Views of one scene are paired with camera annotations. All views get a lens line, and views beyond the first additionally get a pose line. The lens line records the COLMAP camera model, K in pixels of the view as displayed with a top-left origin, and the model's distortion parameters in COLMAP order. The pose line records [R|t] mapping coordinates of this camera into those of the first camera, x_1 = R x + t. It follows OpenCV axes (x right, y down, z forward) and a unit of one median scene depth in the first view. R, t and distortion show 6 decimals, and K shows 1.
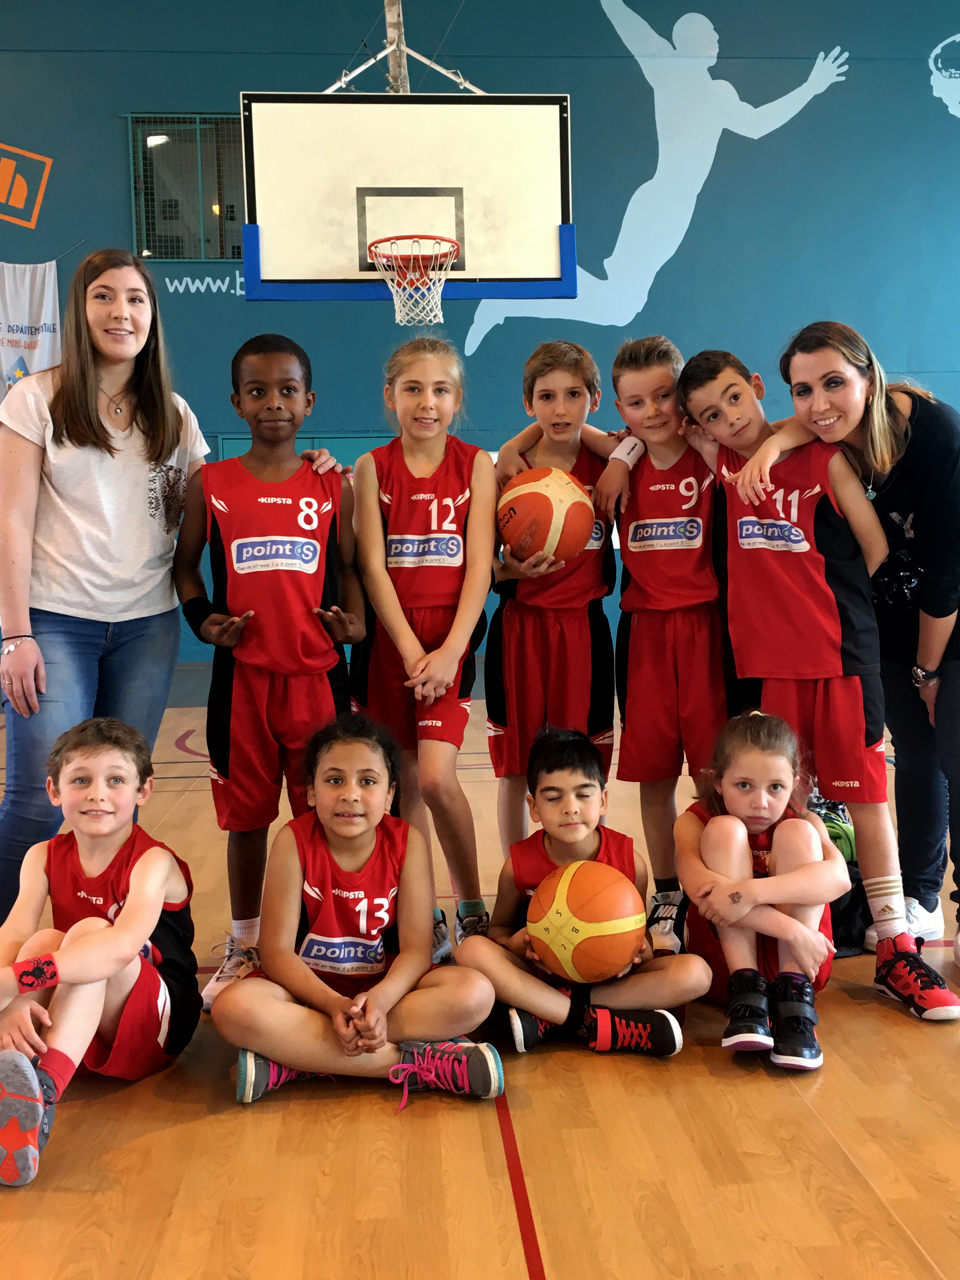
lens RADIAL K [[1344.7, 0, 475.0], [0, 1344.7, 639.3], [0, 0, 1]] dist [-0.067300, -0.013536]
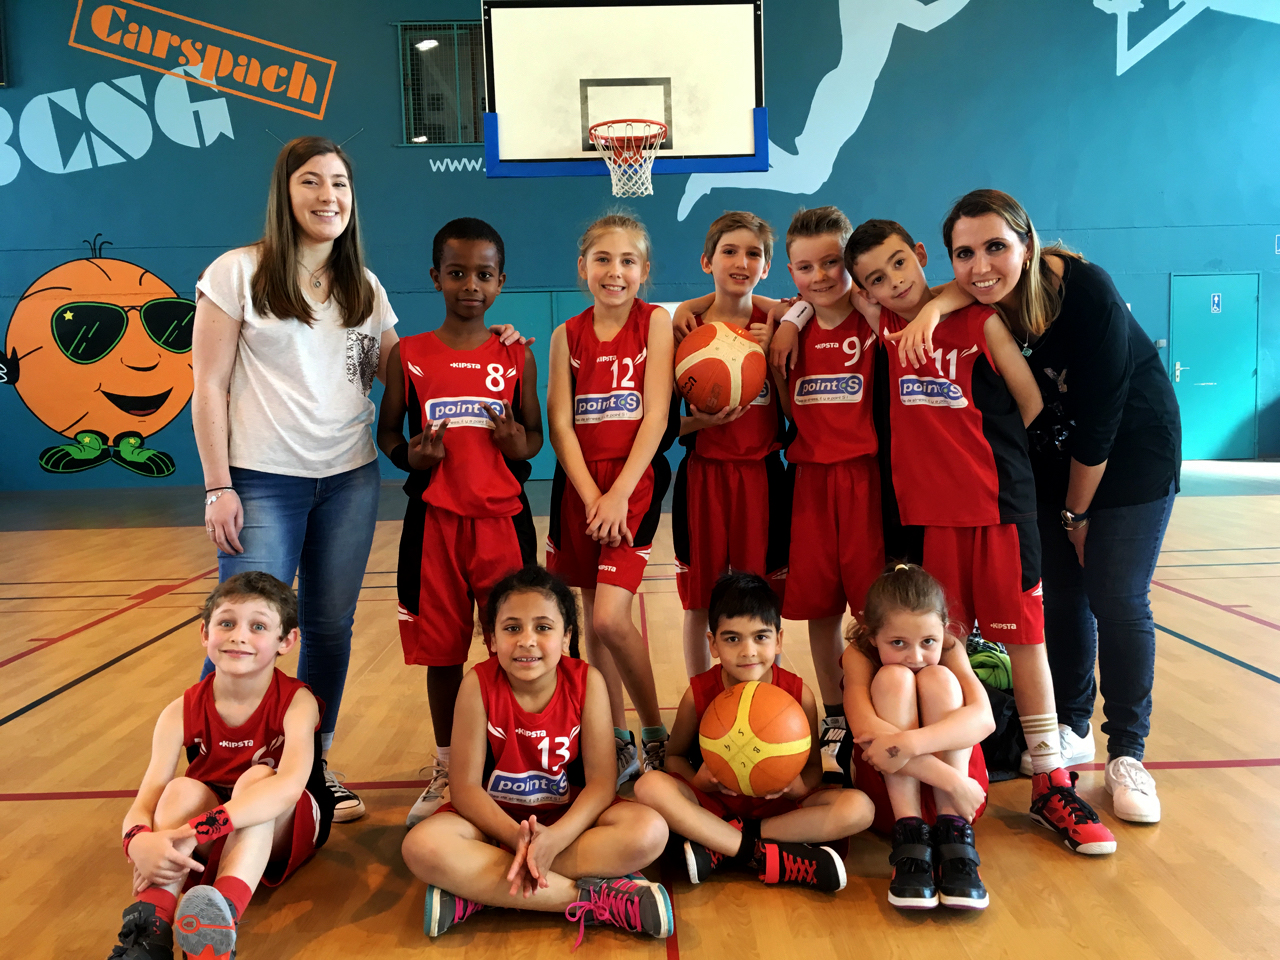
lens RADIAL K [[1100.7, 0, 644.4], [0, 1100.7, 475.7], [0, 0, 1]] dist [0.048841, -0.288115]
pose [[0.999104, -0.006866, -0.041766, 0.030446], [0.007627, 0.999807, 0.018078, -0.029186], [0.041634, -0.018380, 0.998964, 0.116441]]
